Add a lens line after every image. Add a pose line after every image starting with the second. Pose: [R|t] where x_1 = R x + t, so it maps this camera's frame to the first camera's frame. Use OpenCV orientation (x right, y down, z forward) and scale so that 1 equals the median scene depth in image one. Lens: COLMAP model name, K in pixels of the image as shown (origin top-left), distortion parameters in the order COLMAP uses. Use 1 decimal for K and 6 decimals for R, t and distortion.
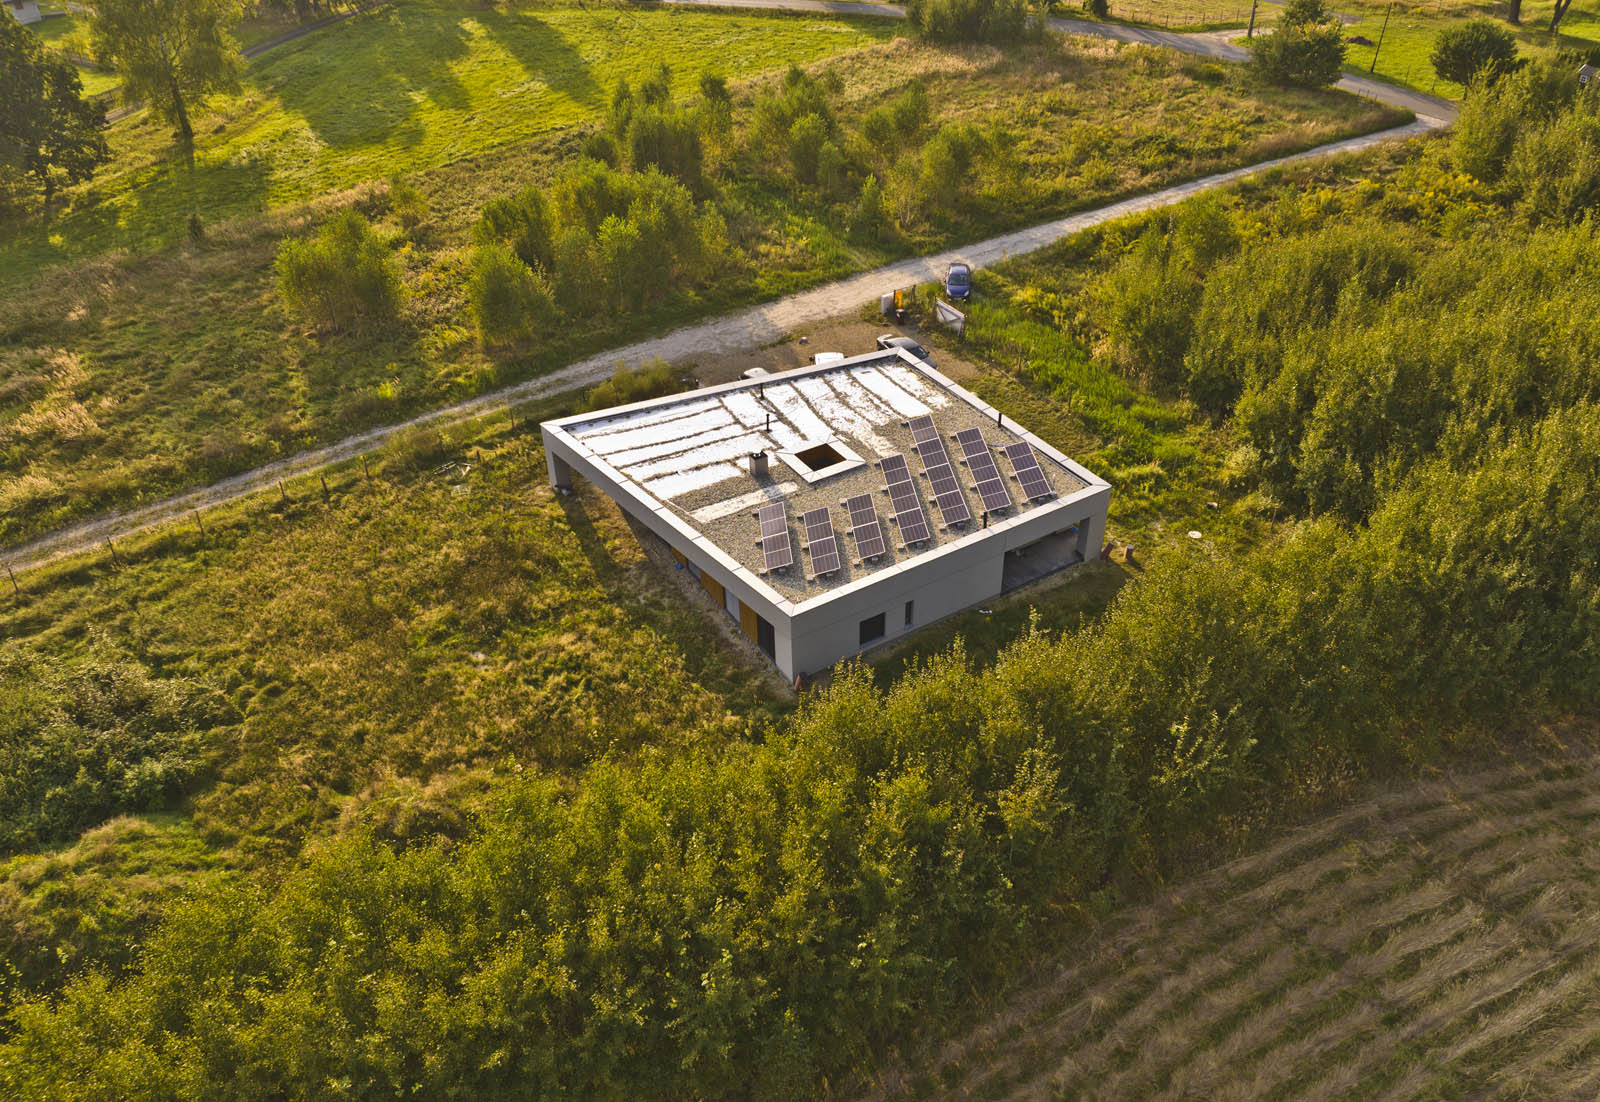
lens RADIAL K [[1226.4, 0, 822.7], [0, 1226.4, 552.0], [0, 0, 1]] dist [-0.045119, 0.001622]
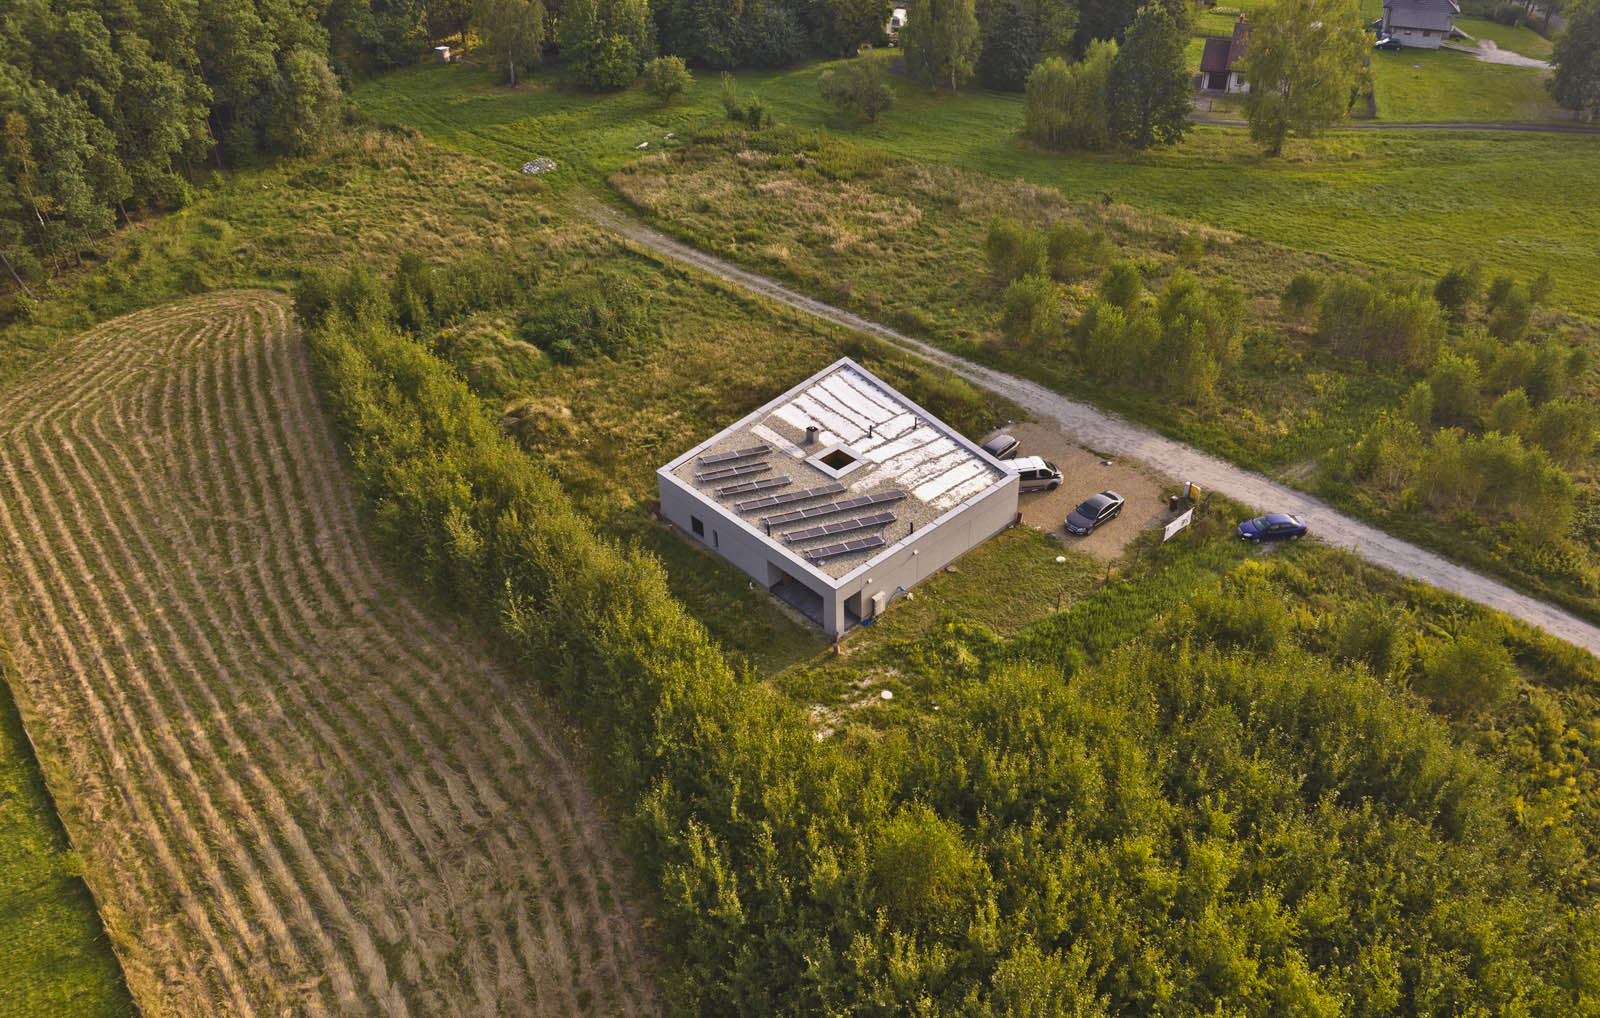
lens RADIAL K [[1195.7, 0, 878.2], [0, 1195.7, 511.0], [0, 0, 1]] dist [-0.028447, -0.007693]
pose [[0.217711, 0.579502, -0.785353, 1.140333], [-0.580594, 0.723697, 0.373058, -0.583635], [0.784546, 0.374753, 0.494012, 0.382030]]
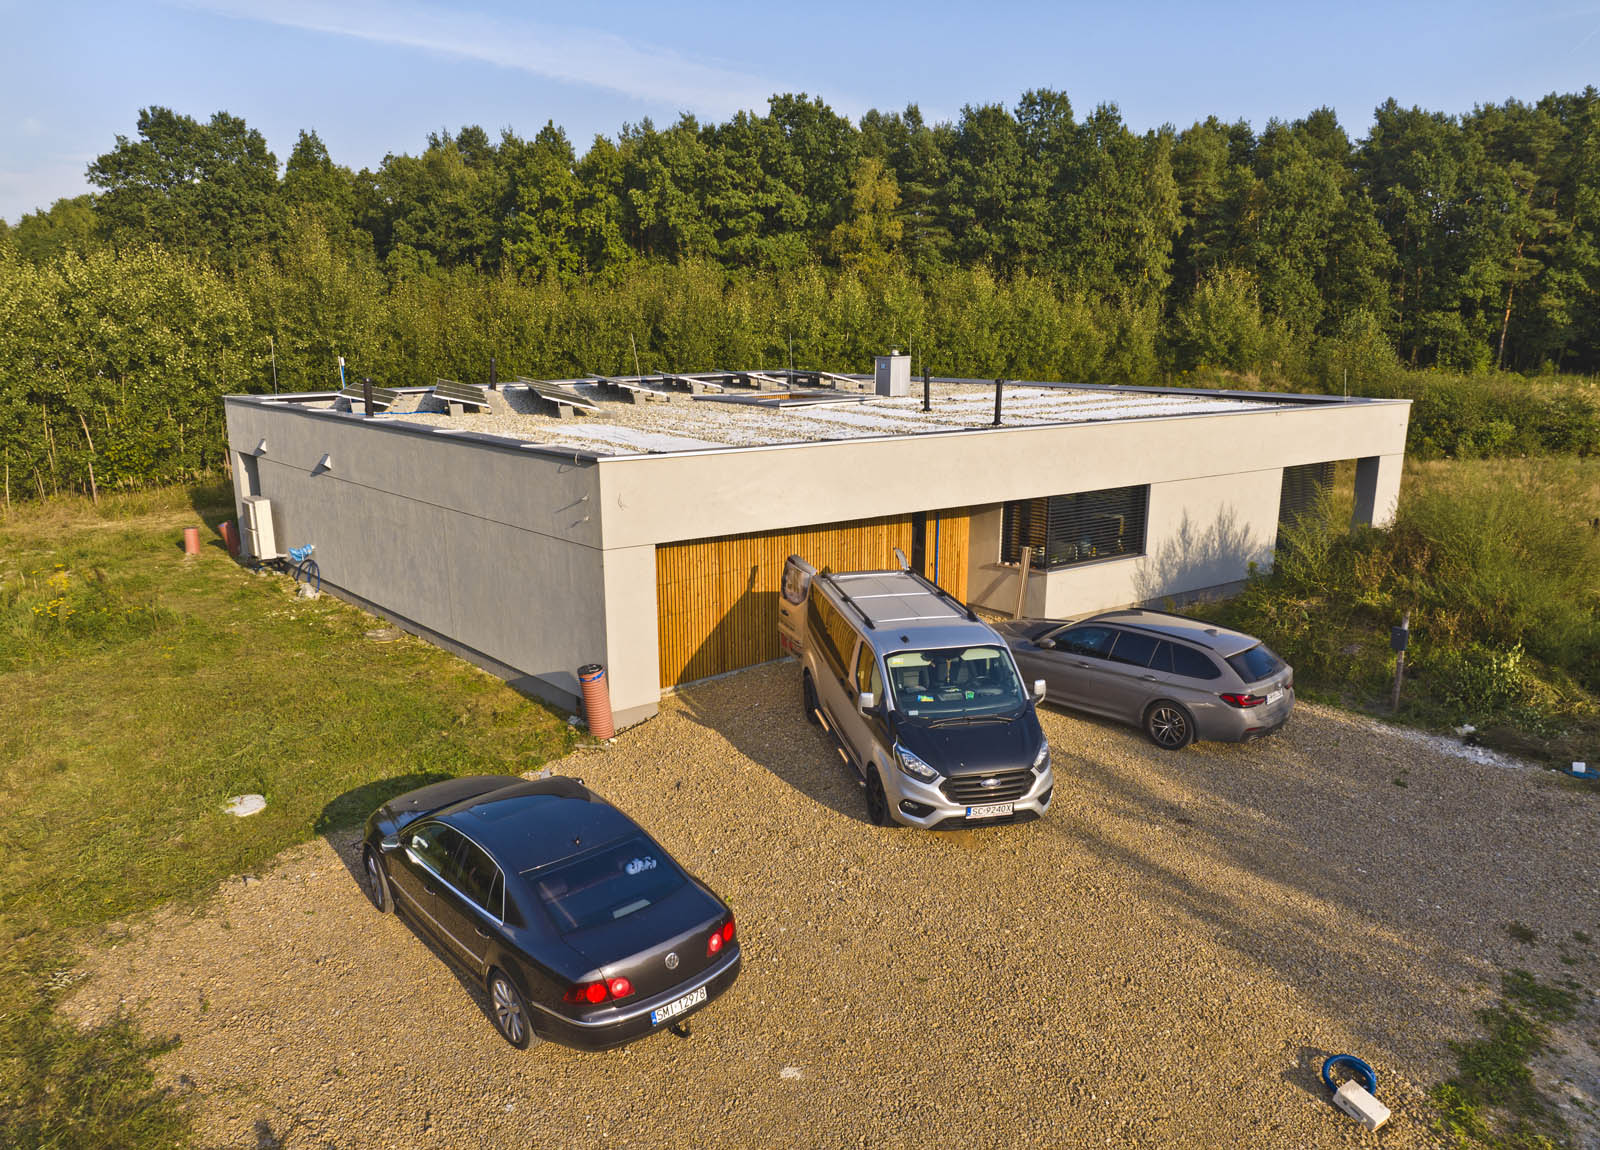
lens RADIAL K [[1134.7, 0, 799.7], [0, 1134.7, 600.2], [0, 0, 1]] dist [-0.057029, 0.026734]
pose [[-0.985465, 0.050815, -0.162102, 0.071926], [-0.092541, 0.639630, 0.763092, -0.378744], [0.142461, 0.767001, -0.625631, 1.367226]]
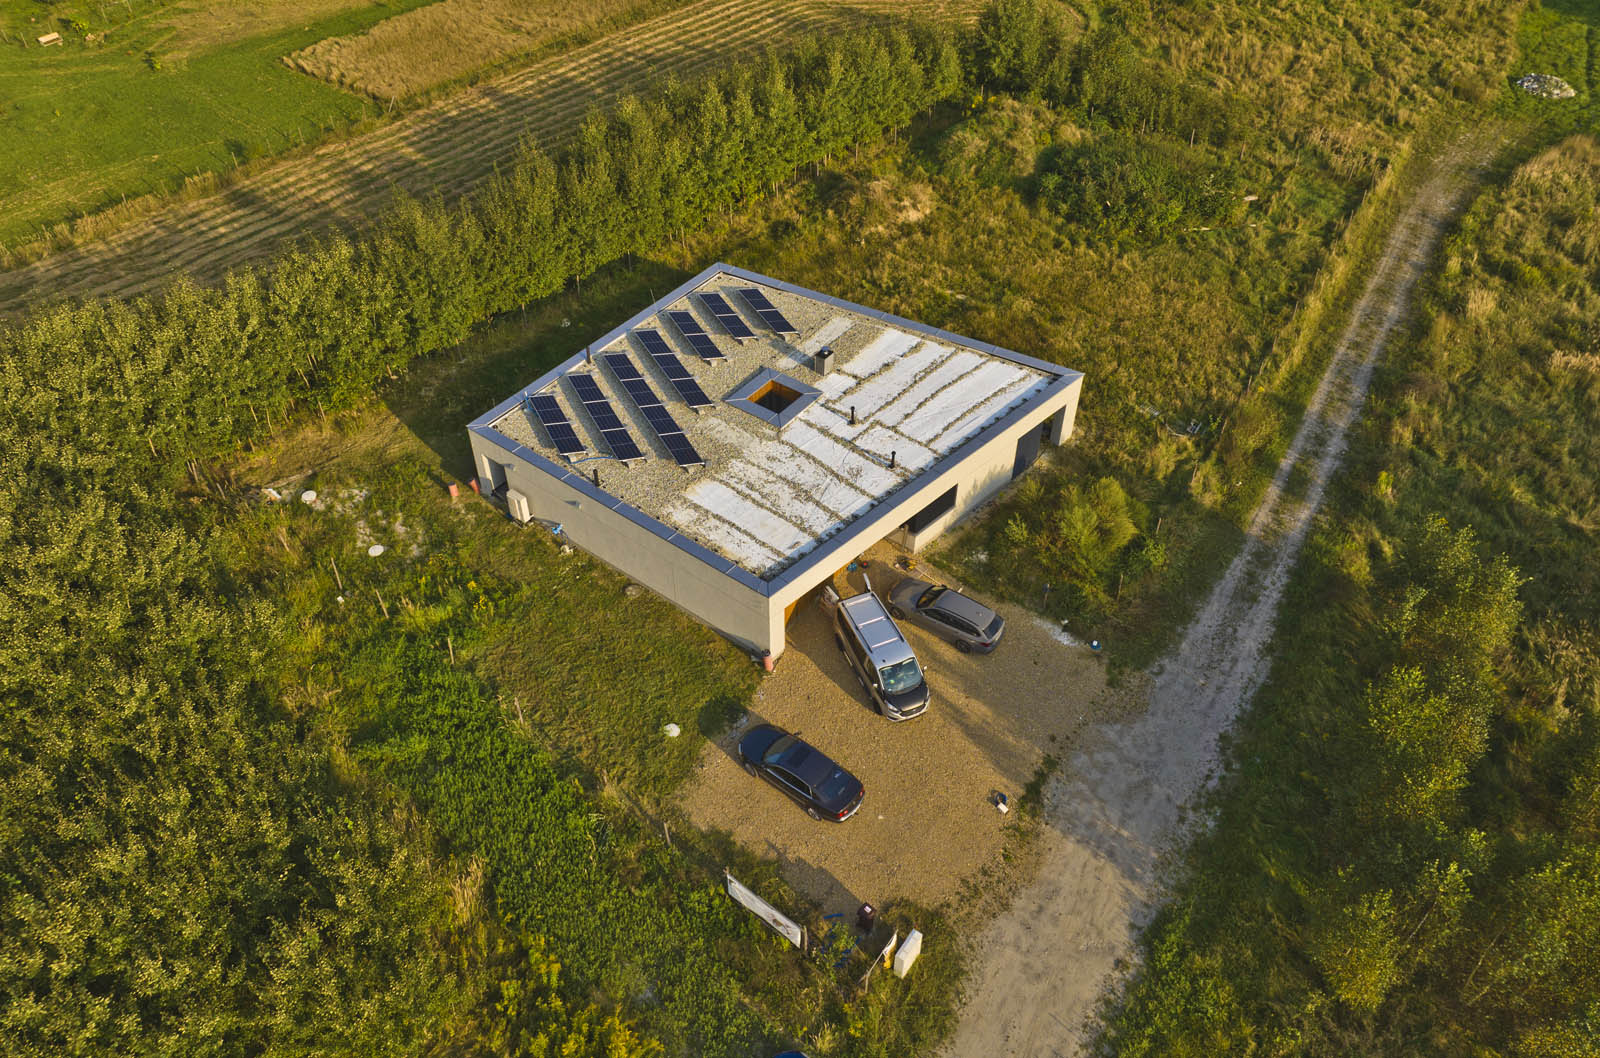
lens RADIAL K [[1144.3, 0, 792.9], [0, 1144.3, 461.6], [0, 0, 1]] dist [-0.035467, -0.002061]
pose [[-0.936380, 0.233497, -0.262054, 0.231632], [-0.201934, 0.252283, 0.946349, -0.916428], [0.287081, 0.939059, -0.189082, 1.234061]]
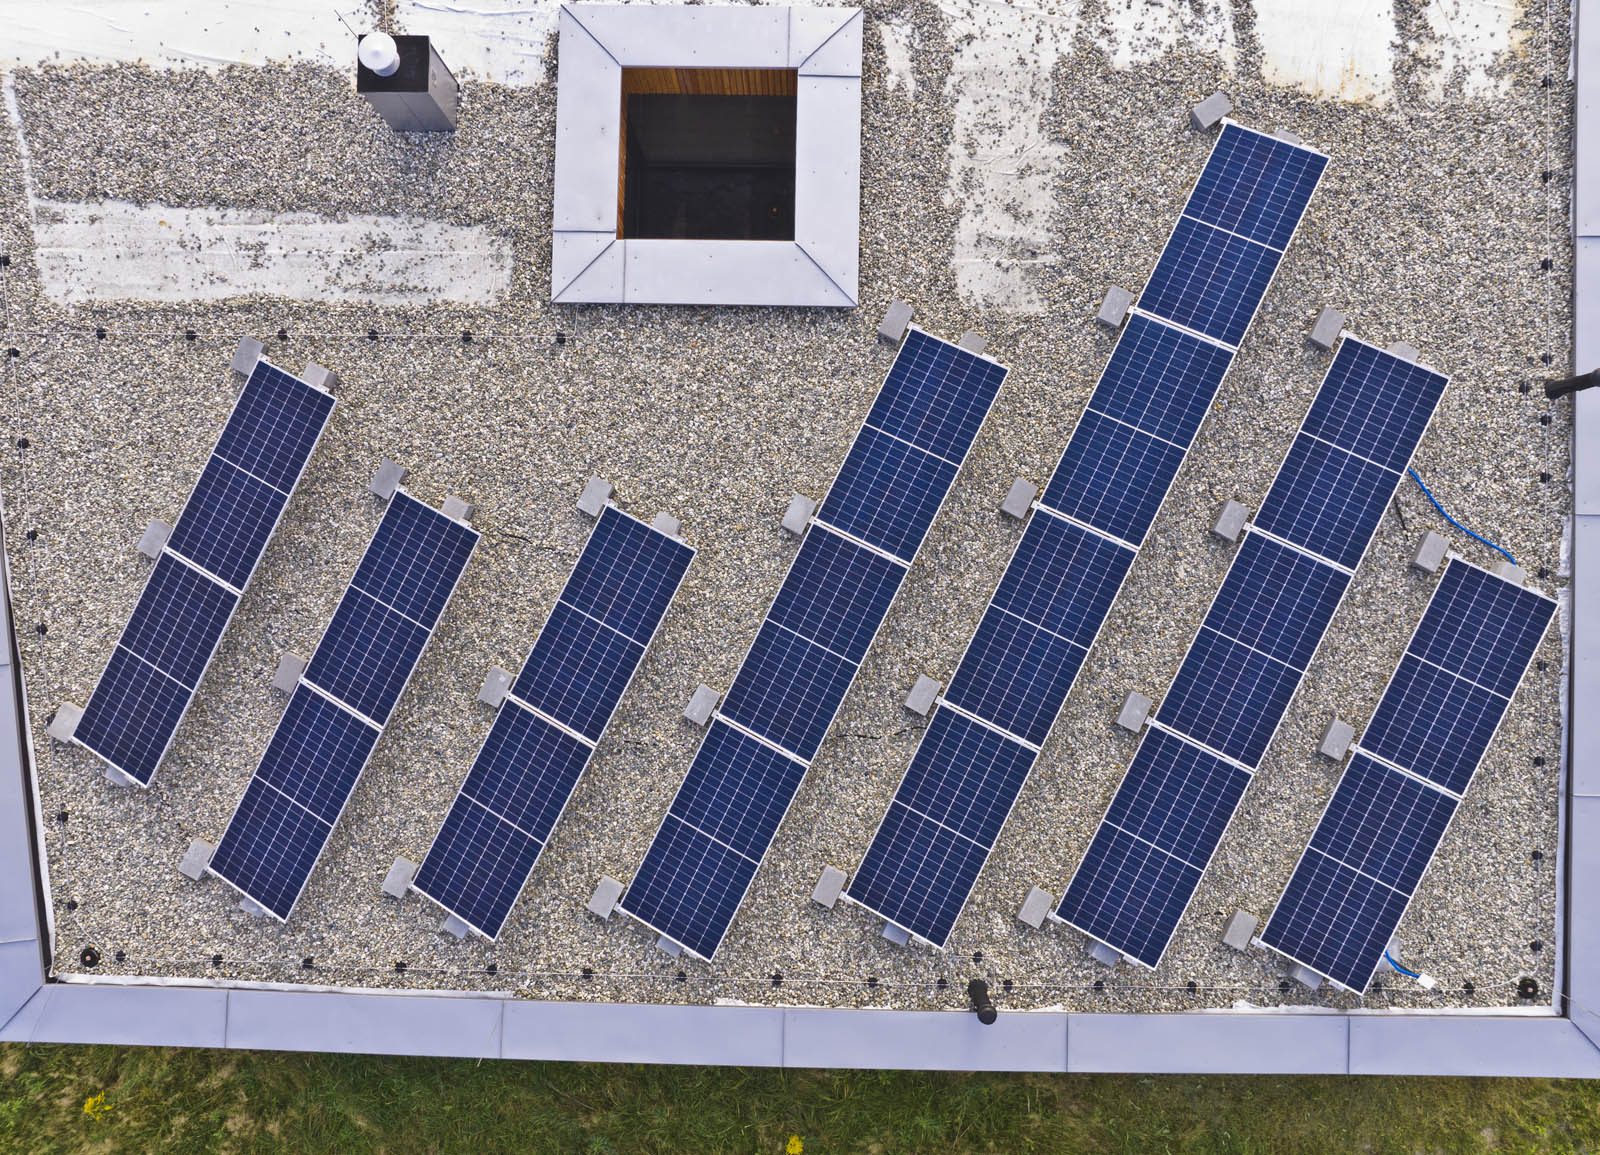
lens RADIAL K [[1134.7, 0, 799.7], [0, 1134.7, 602.7], [0, 0, 1]] dist [-0.057029, 0.026734]
pose [[0.831787, 0.554975, -0.011548, 0.060474], [-0.322194, 0.499630, 0.804090, -0.208036], [0.452020, -0.665111, 0.594395, 0.842950]]
